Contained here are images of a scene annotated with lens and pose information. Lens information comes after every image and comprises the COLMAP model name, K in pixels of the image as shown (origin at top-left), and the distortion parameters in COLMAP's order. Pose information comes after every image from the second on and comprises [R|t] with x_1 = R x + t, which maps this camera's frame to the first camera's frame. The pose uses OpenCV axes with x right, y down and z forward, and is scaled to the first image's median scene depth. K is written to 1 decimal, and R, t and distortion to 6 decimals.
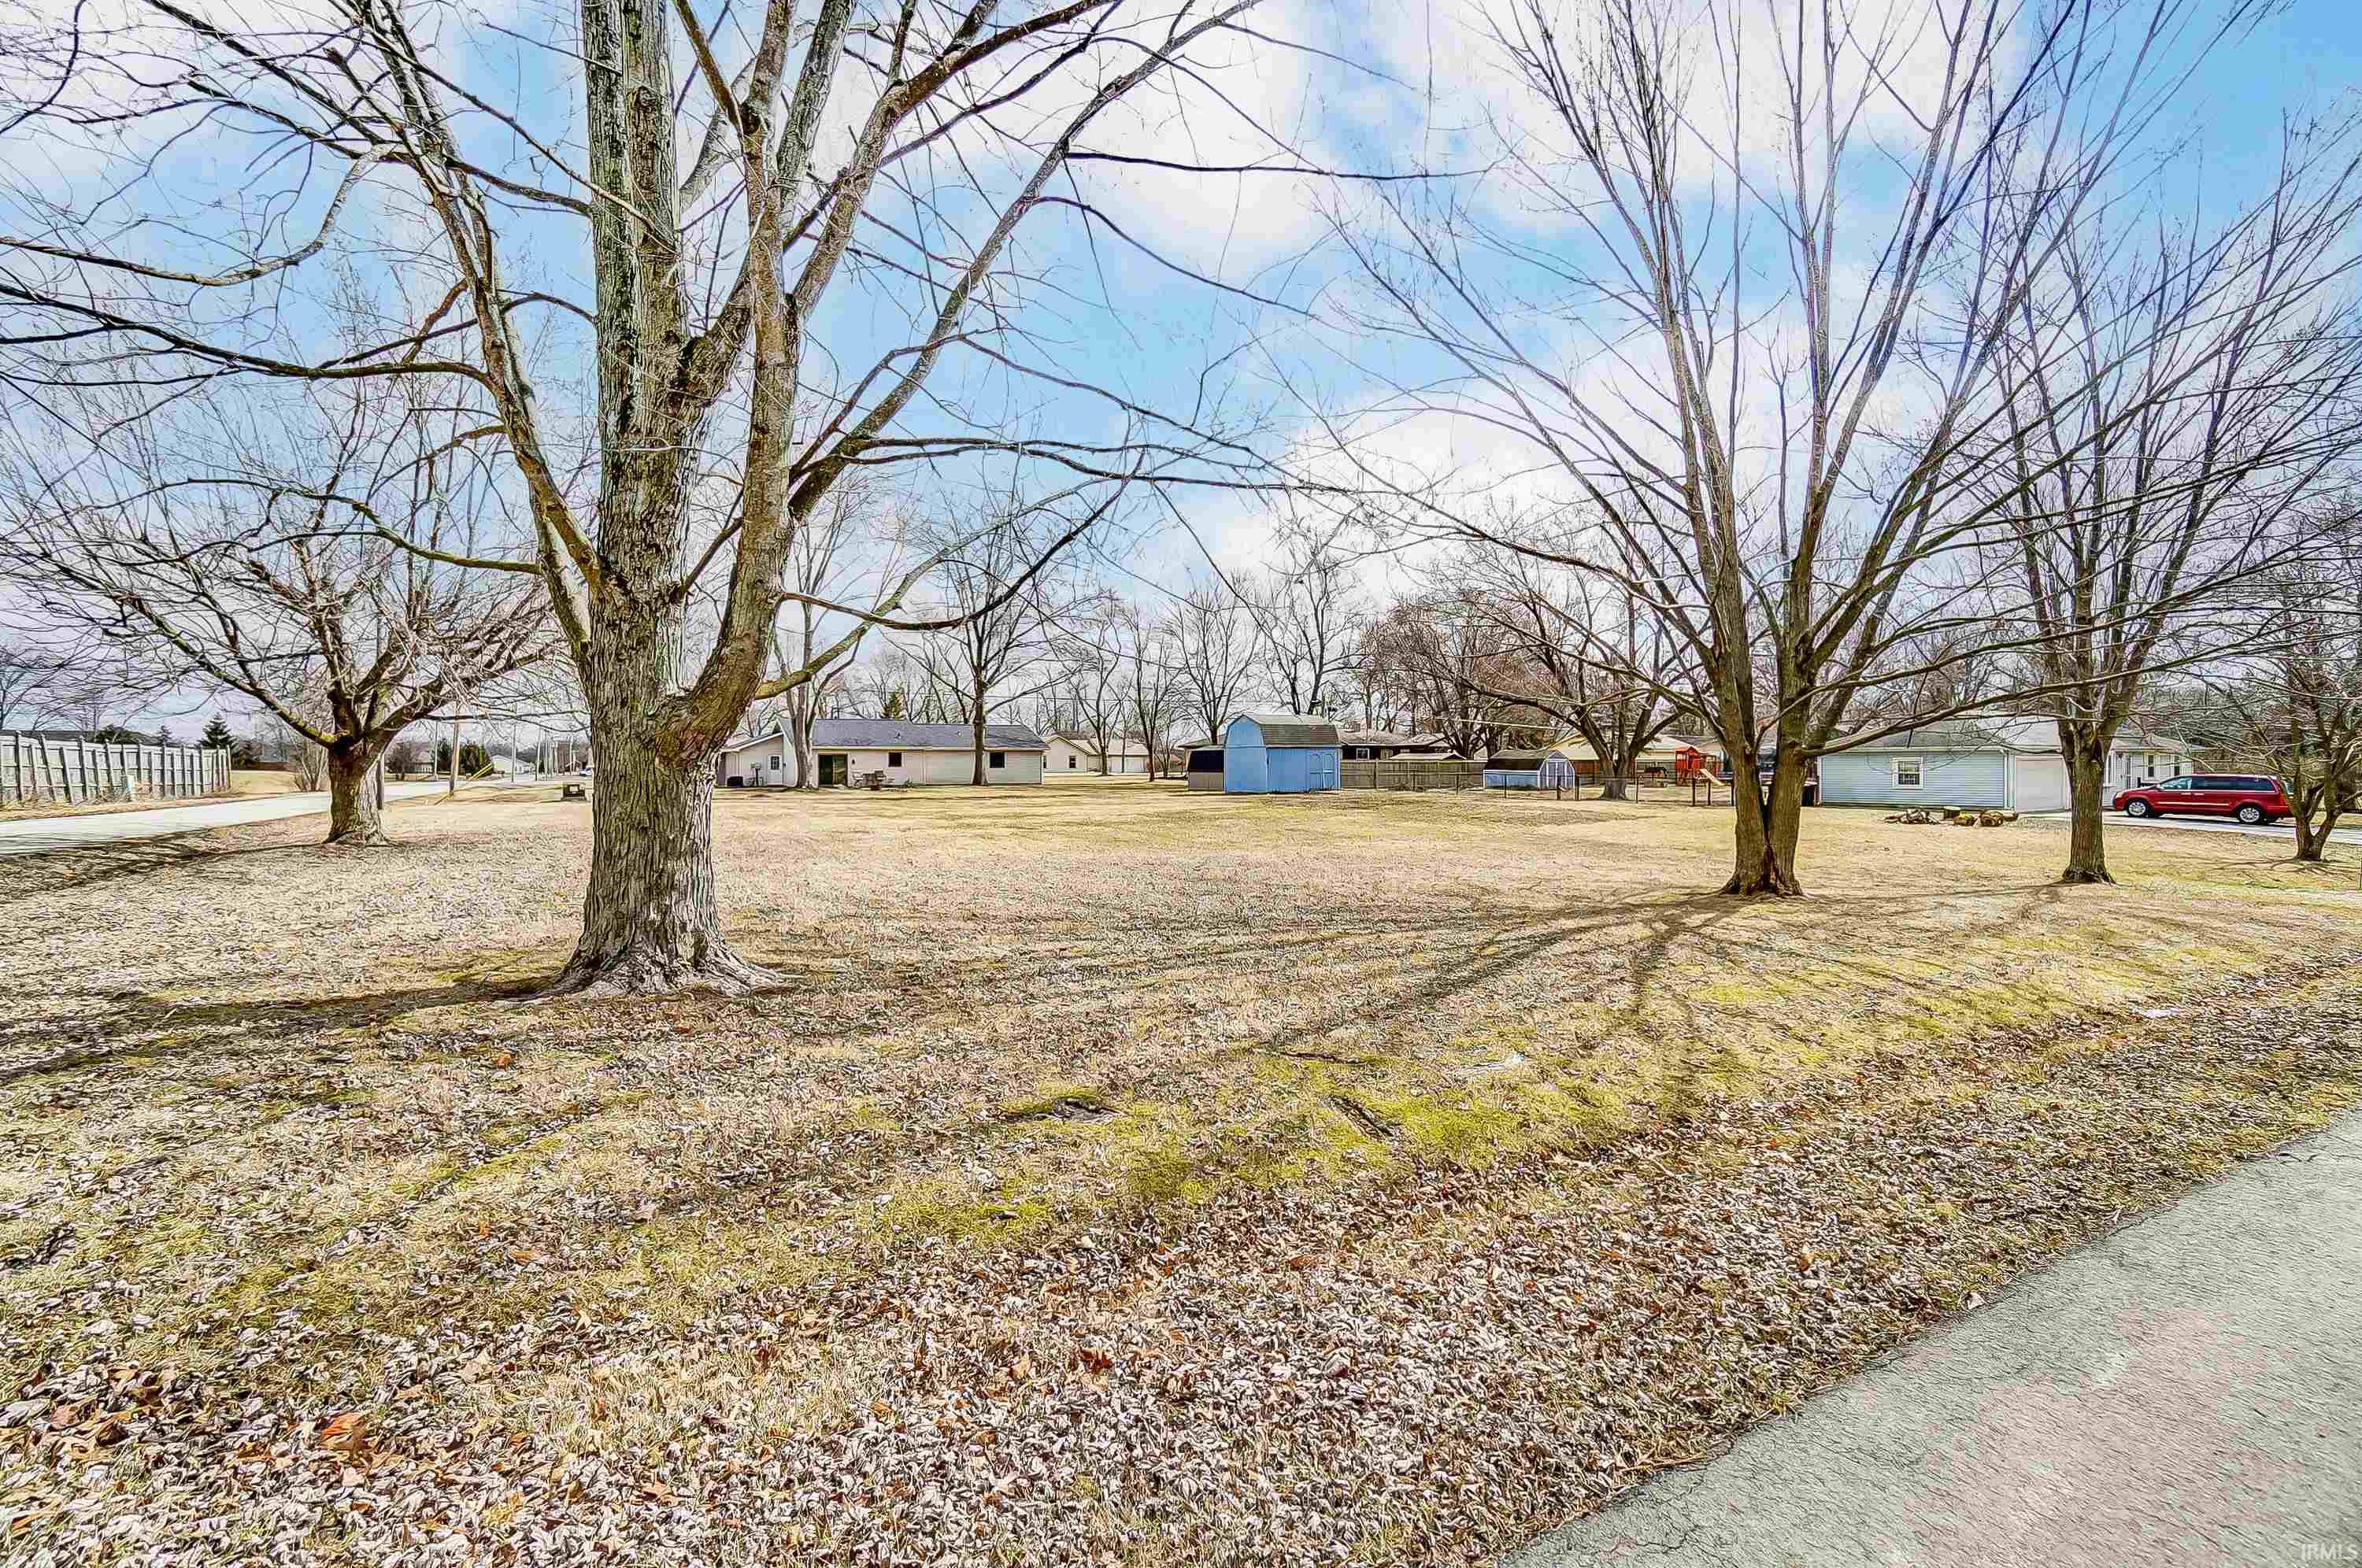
lens RADIAL K [[1054.5, 0, 1181.0], [0, 1054.5, 784.0], [0, 0, 1]] dist [0.000544, 0.000232]
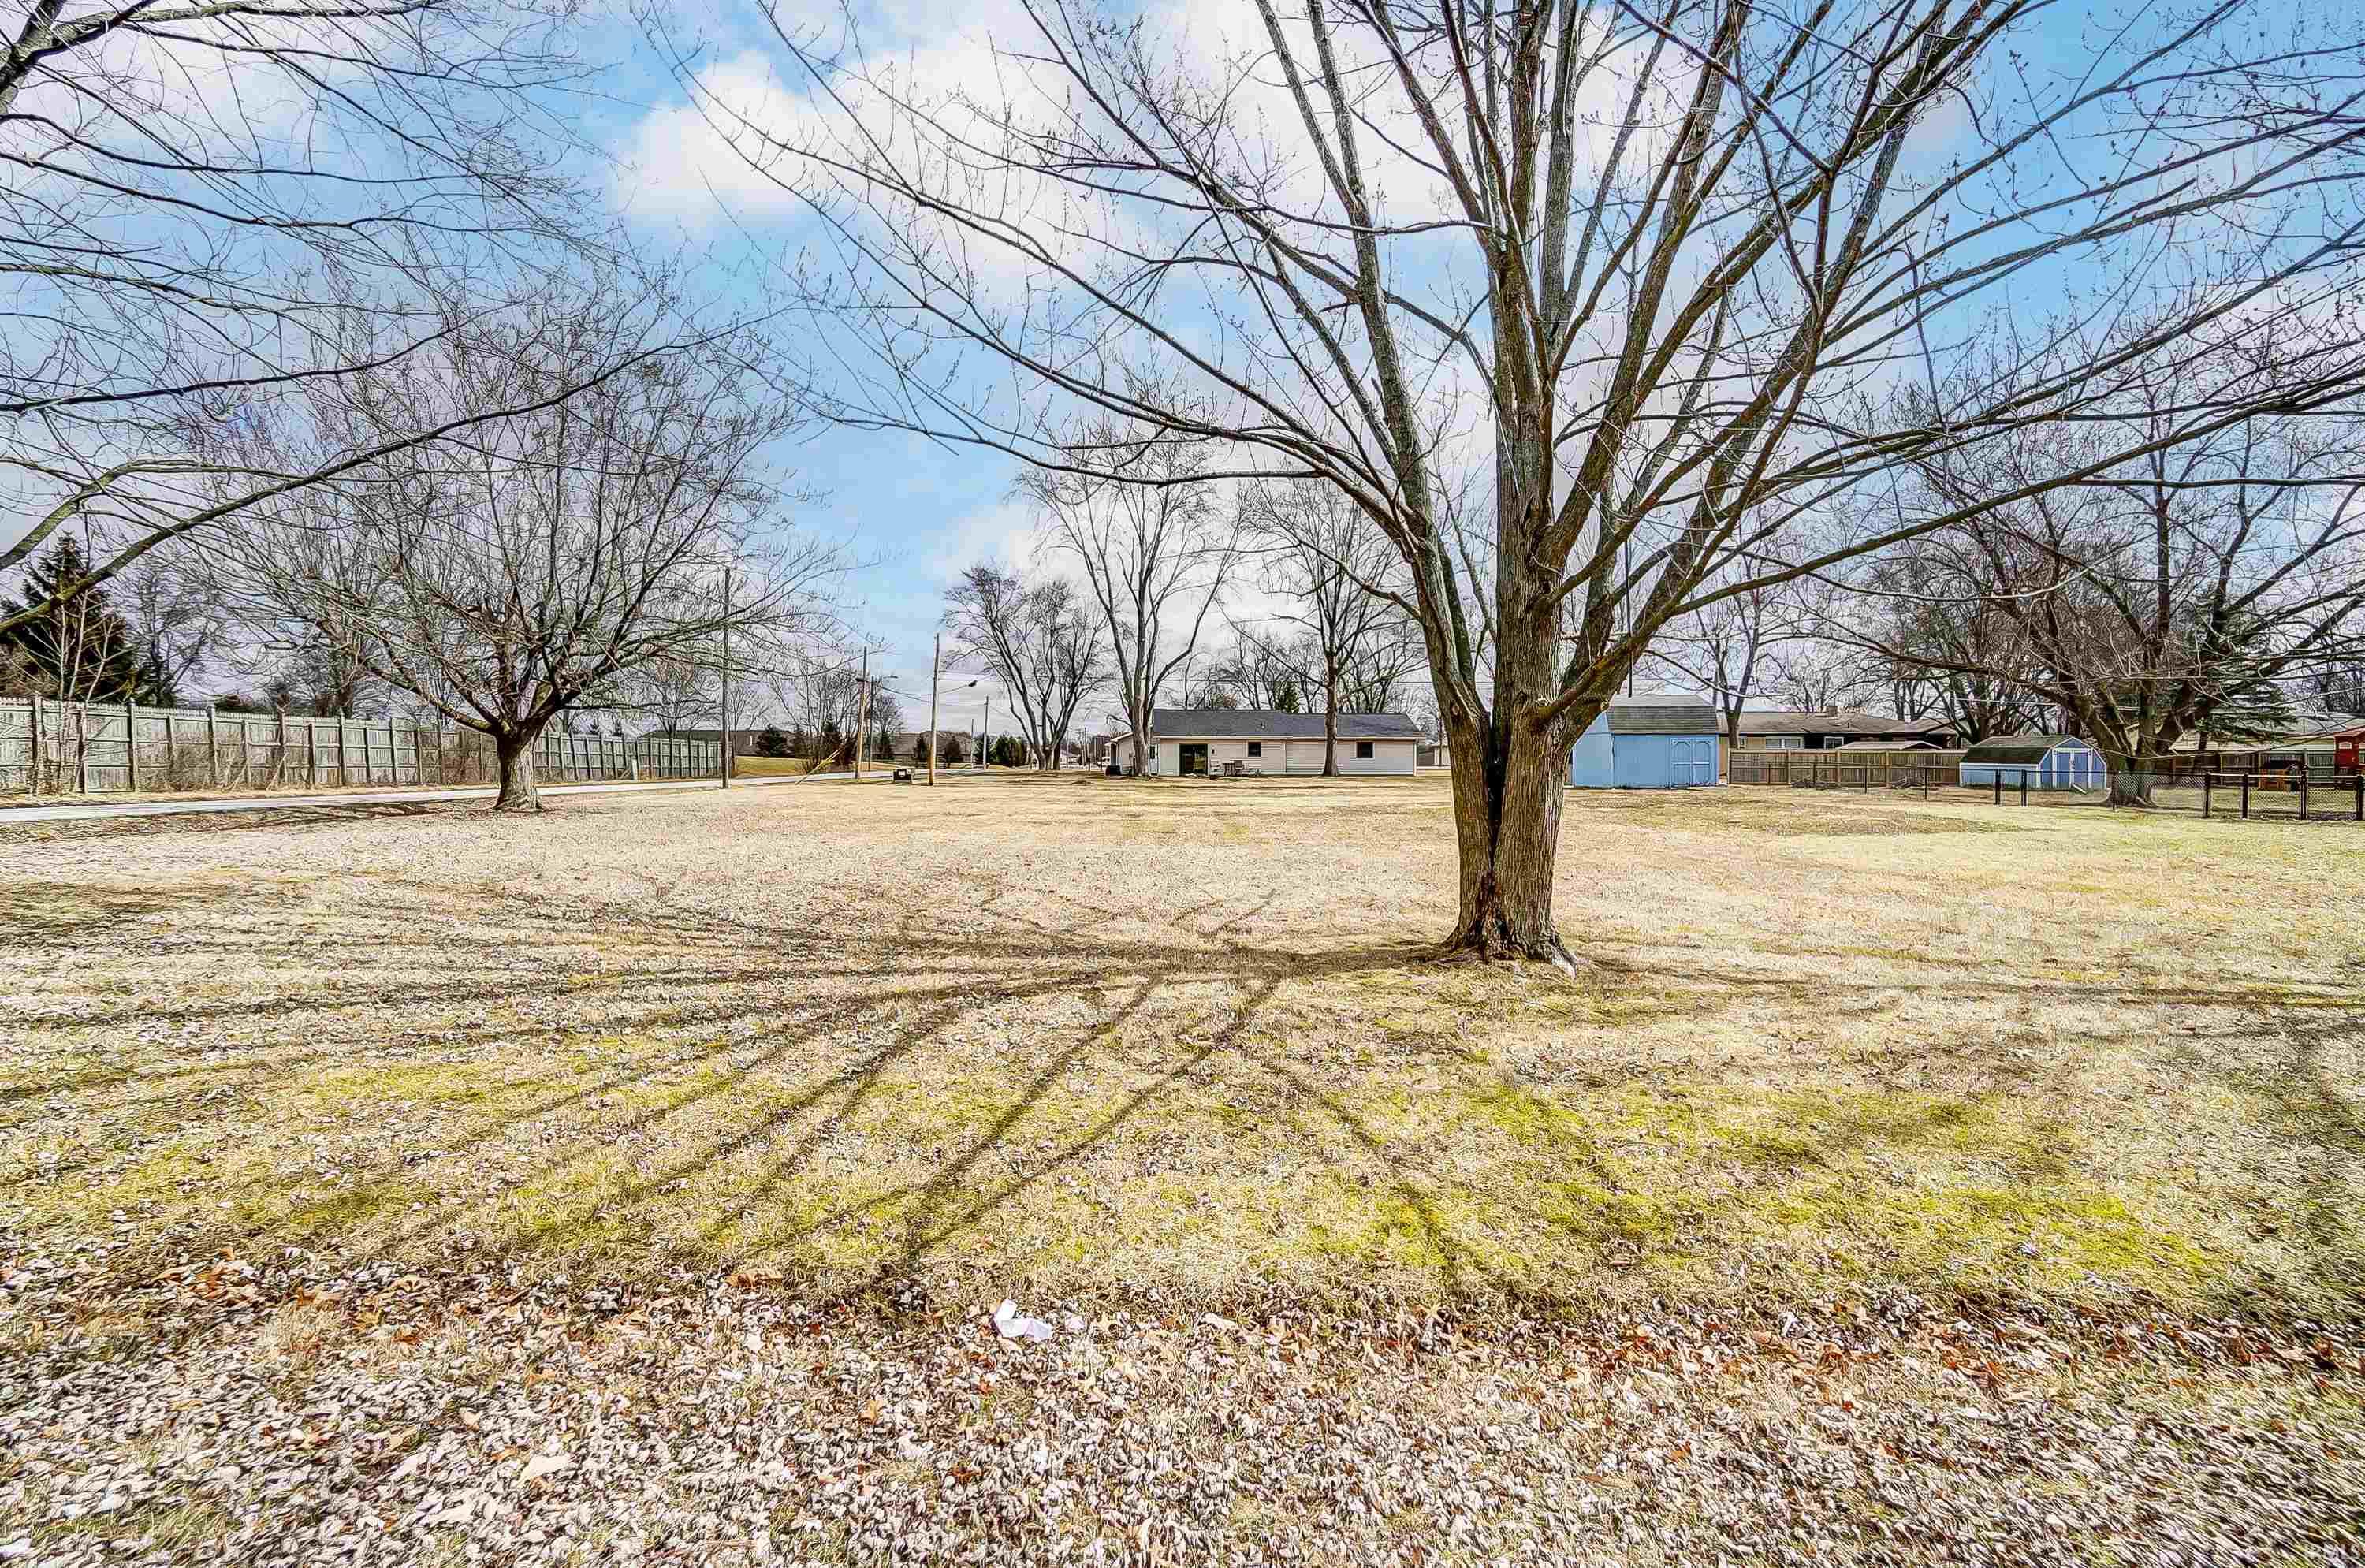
lens RADIAL K [[1056.0, 0, 1182.5], [0, 1056.0, 784.0], [0, 0, 1]] dist [0.000544, 0.000232]
pose [[0.884253, 0.014533, -0.466781, 0.140451], [-0.011479, 0.999890, 0.009387, 0.001083], [0.466866, -0.002943, 0.884323, 0.081251]]
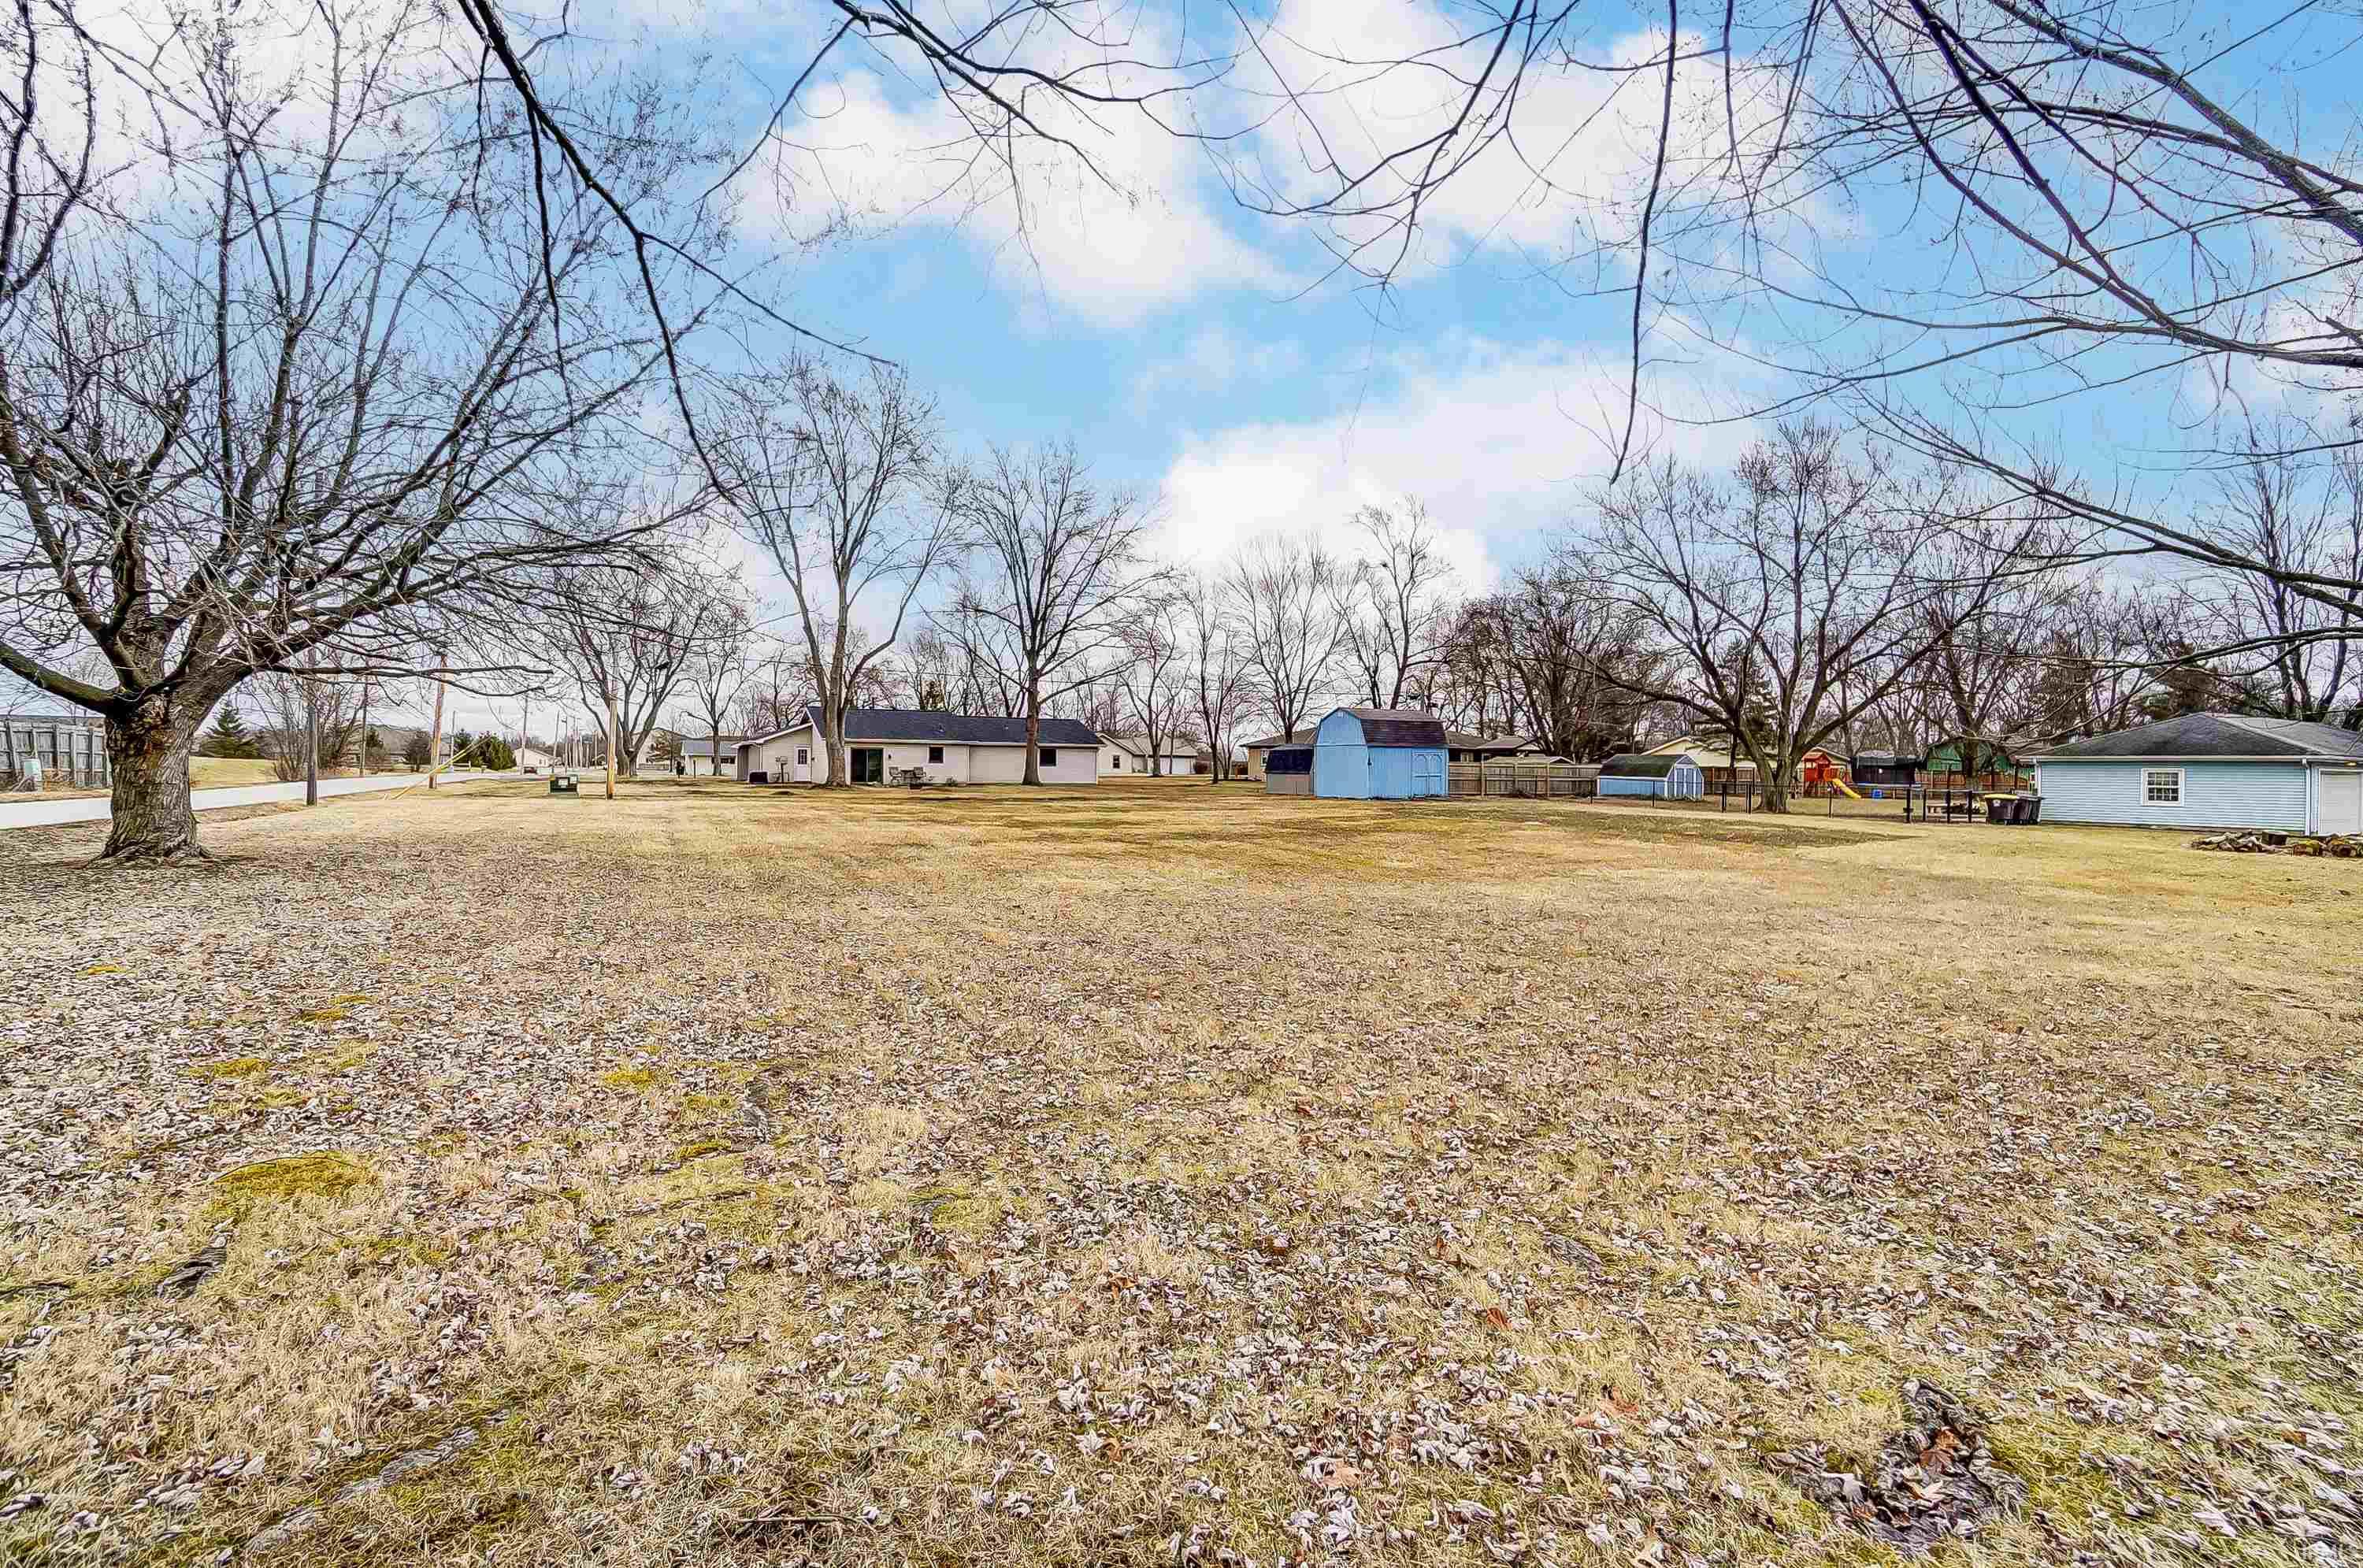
lens RADIAL K [[1055.0, 0, 1181.5], [0, 1055.0, 784.0], [0, 0, 1]] dist [0.000544, 0.000232]
pose [[0.999607, 0.014521, -0.023978, -0.043054], [-0.014592, 0.999890, -0.002767, 0.000762], [0.023935, 0.003115, 0.999709, 0.115926]]
